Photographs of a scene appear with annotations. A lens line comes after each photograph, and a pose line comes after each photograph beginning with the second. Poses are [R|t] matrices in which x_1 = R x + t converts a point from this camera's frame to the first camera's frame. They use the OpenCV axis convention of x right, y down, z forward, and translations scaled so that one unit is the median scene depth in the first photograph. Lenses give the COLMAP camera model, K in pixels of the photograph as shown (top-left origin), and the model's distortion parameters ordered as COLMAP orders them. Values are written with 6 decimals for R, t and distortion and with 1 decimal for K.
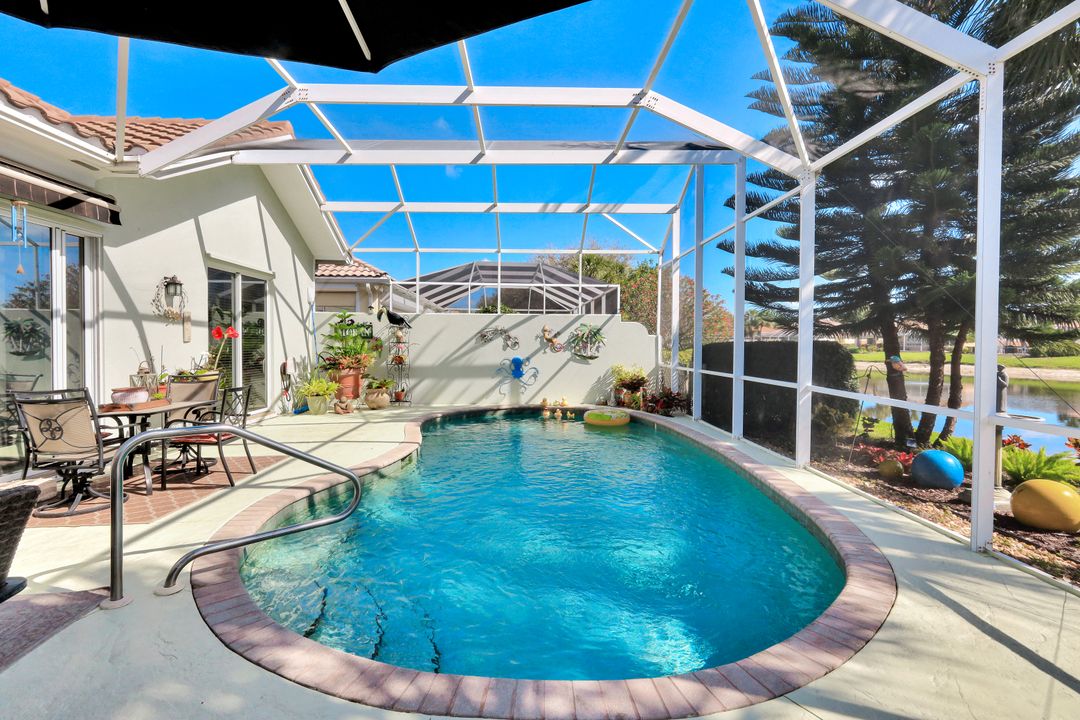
lens RADIAL K [[506.4, 0, 536.4], [0, 506.4, 349.7], [0, 0, 1]] dist [0.001183, -0.000043]
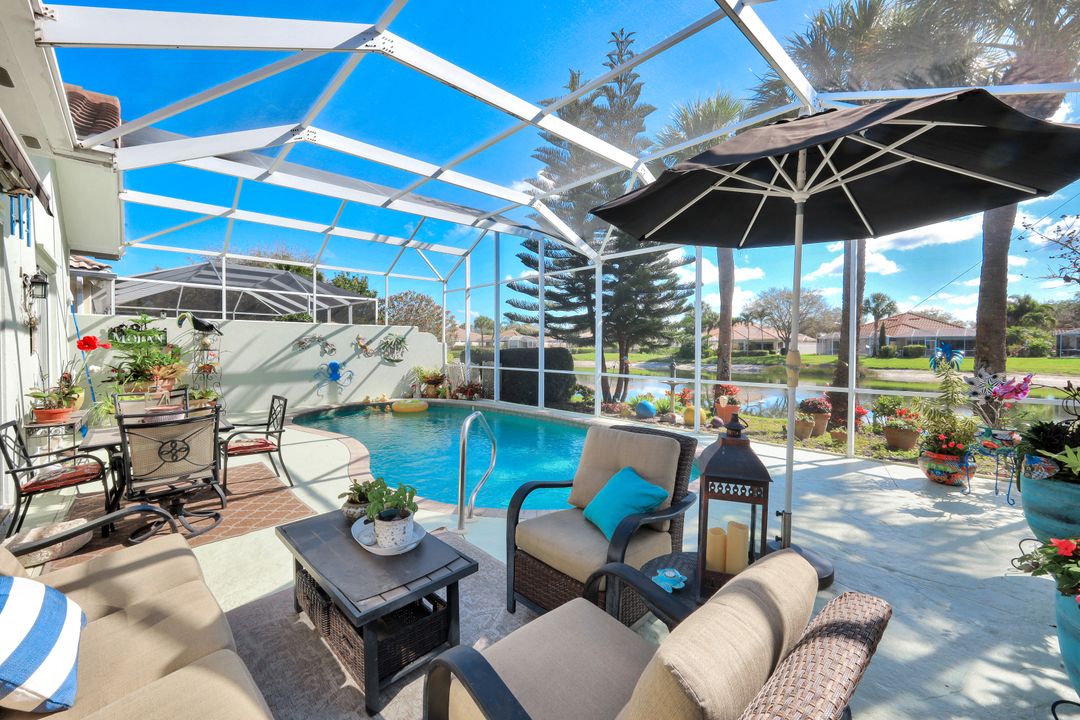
lens RADIAL K [[437.6, 0, 539.9], [0, 437.6, 345.2], [0, 0, 1]] dist [-0.004829, -0.000090]
pose [[0.743886, -0.001454, 0.668305, -0.360233], [0.008942, 0.999930, -0.007778, -0.011405], [-0.668246, 0.011762, 0.743847, -0.031149]]
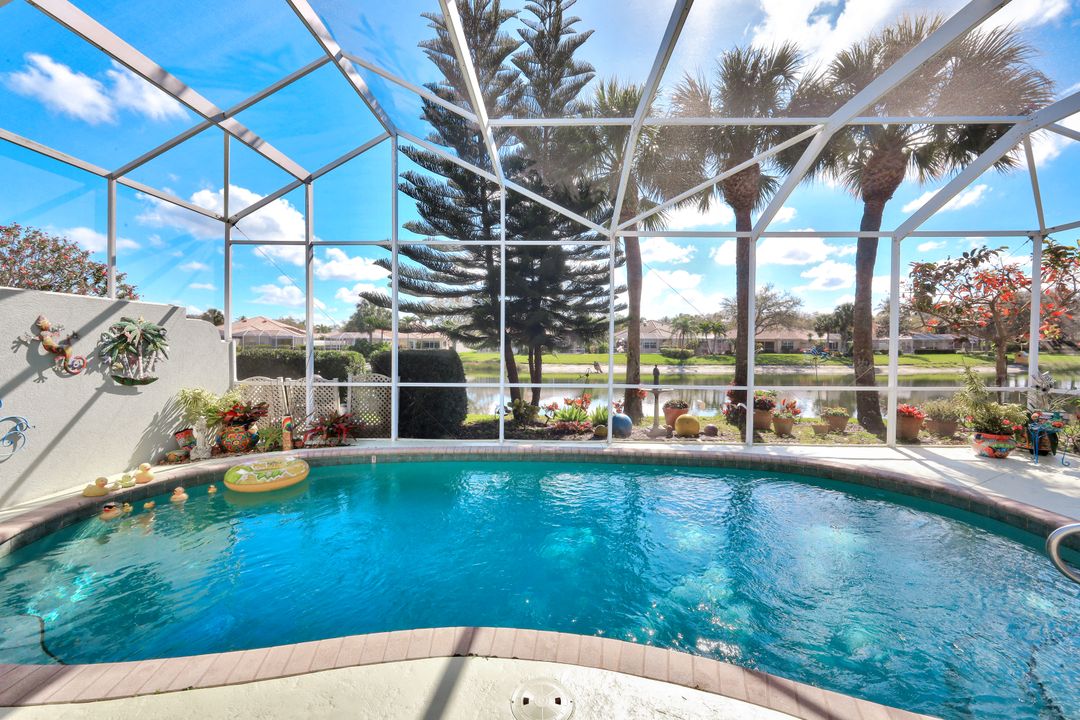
lens RADIAL K [[437.6, 0, 539.9], [0, 437.6, 345.2], [0, 0, 1]] dist [-0.004829, -0.000090]
pose [[0.048897, -0.002927, 0.998800, -0.349436], [0.006915, 0.999973, 0.002592, -0.022108], [-0.998780, 0.006780, 0.048916, 0.573349]]
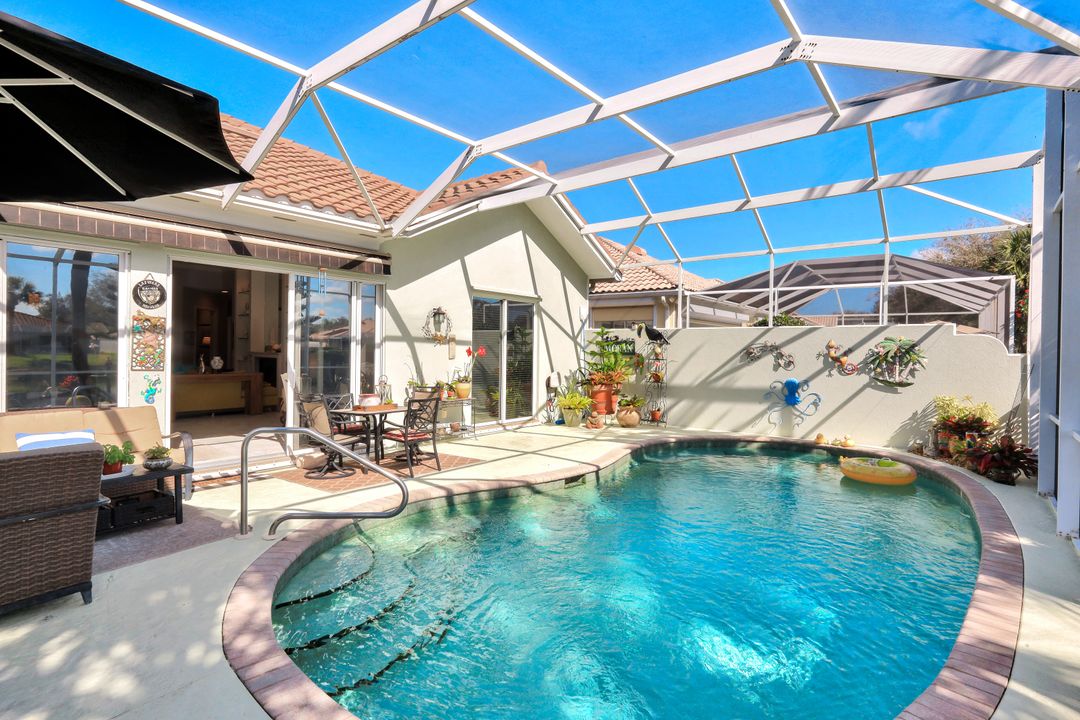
lens RADIAL K [[544.1, 0, 533.3], [0, 544.1, 349.3], [0, 0, 1]] dist [0.001027, -0.000760]
pose [[0.762082, 0.004750, -0.647463, 0.218968], [-0.017259, 0.999767, -0.012980, -0.015995], [0.647250, 0.021067, 0.761987, 0.069095]]
